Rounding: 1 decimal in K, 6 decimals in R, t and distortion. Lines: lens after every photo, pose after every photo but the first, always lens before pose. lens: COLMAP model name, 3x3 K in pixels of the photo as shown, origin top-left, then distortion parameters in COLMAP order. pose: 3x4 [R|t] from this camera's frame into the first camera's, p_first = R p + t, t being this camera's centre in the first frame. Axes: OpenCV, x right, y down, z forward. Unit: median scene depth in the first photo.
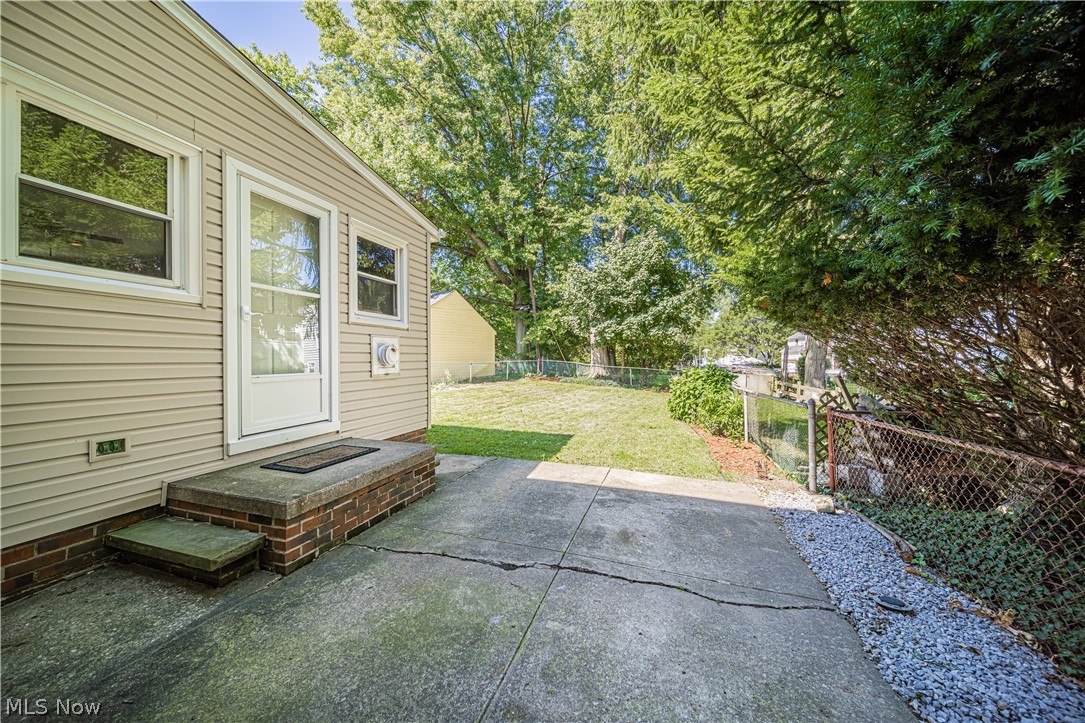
lens RADIAL K [[379.2, 0, 545.0], [0, 379.2, 356.1], [0, 0, 1]] dist [-0.000803, -0.000165]
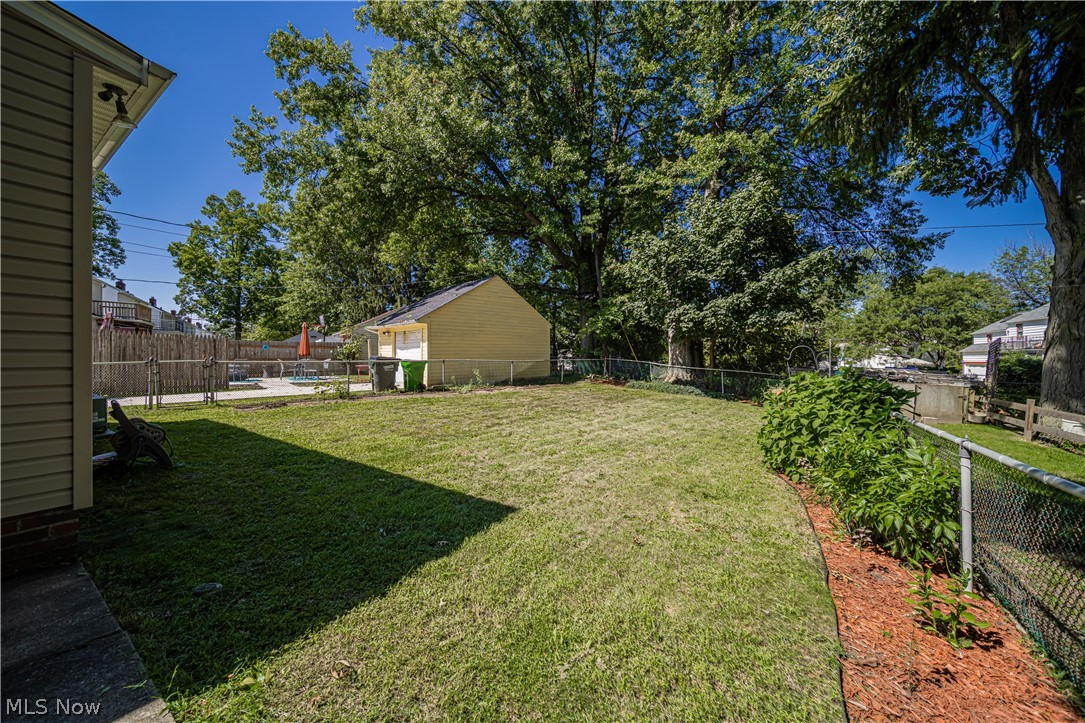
lens RADIAL K [[379.2, 0, 545.0], [0, 379.2, 356.1], [0, 0, 1]] dist [-0.000803, -0.000165]
pose [[0.964910, 0.008131, -0.262454, 0.088996], [-0.007472, 0.999966, 0.003510, 0.003802], [0.262473, -0.001426, 0.964938, 0.203520]]
